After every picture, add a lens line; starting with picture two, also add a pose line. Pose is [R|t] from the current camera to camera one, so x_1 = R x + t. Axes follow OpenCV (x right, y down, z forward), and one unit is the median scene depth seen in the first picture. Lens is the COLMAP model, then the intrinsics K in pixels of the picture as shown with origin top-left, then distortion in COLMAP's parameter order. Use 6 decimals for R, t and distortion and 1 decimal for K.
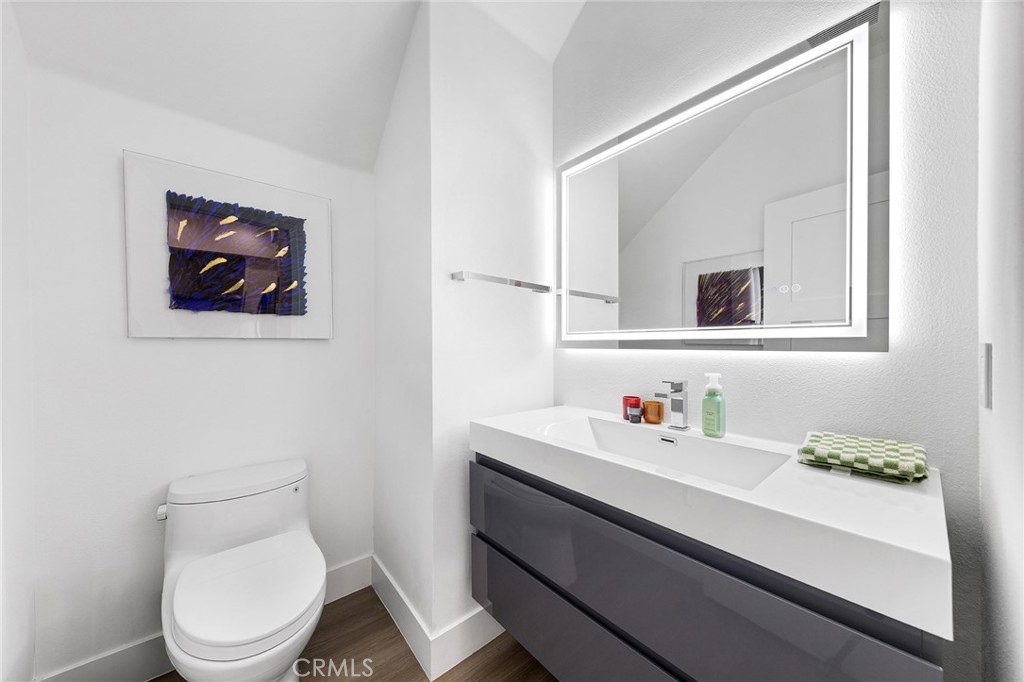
lens RADIAL K [[354.4, 0, 517.5], [0, 354.4, 345.7], [0, 0, 1]] dist [0.012712, -0.003951]
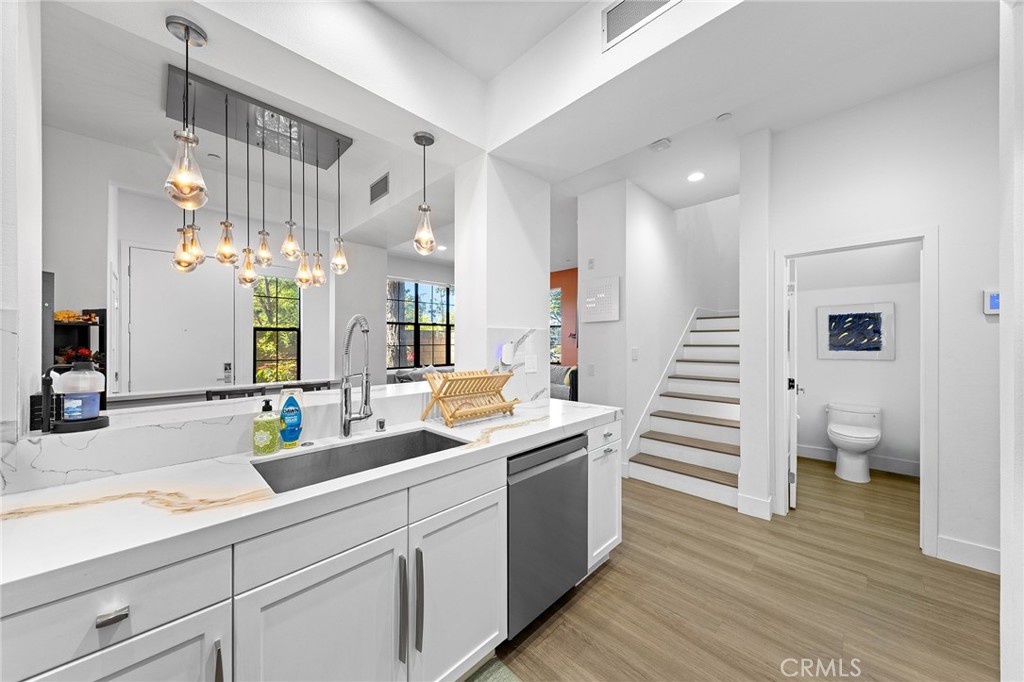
lens RADIAL K [[354.4, 0, 517.5], [0, 354.4, 345.7], [0, 0, 1]] dist [0.012712, -0.003951]
pose [[0.085669, 0.003367, -0.996318, 1.869464], [0.001060, 0.999993, 0.003470, -0.149159], [0.996323, -0.001353, 0.085665, -1.945629]]
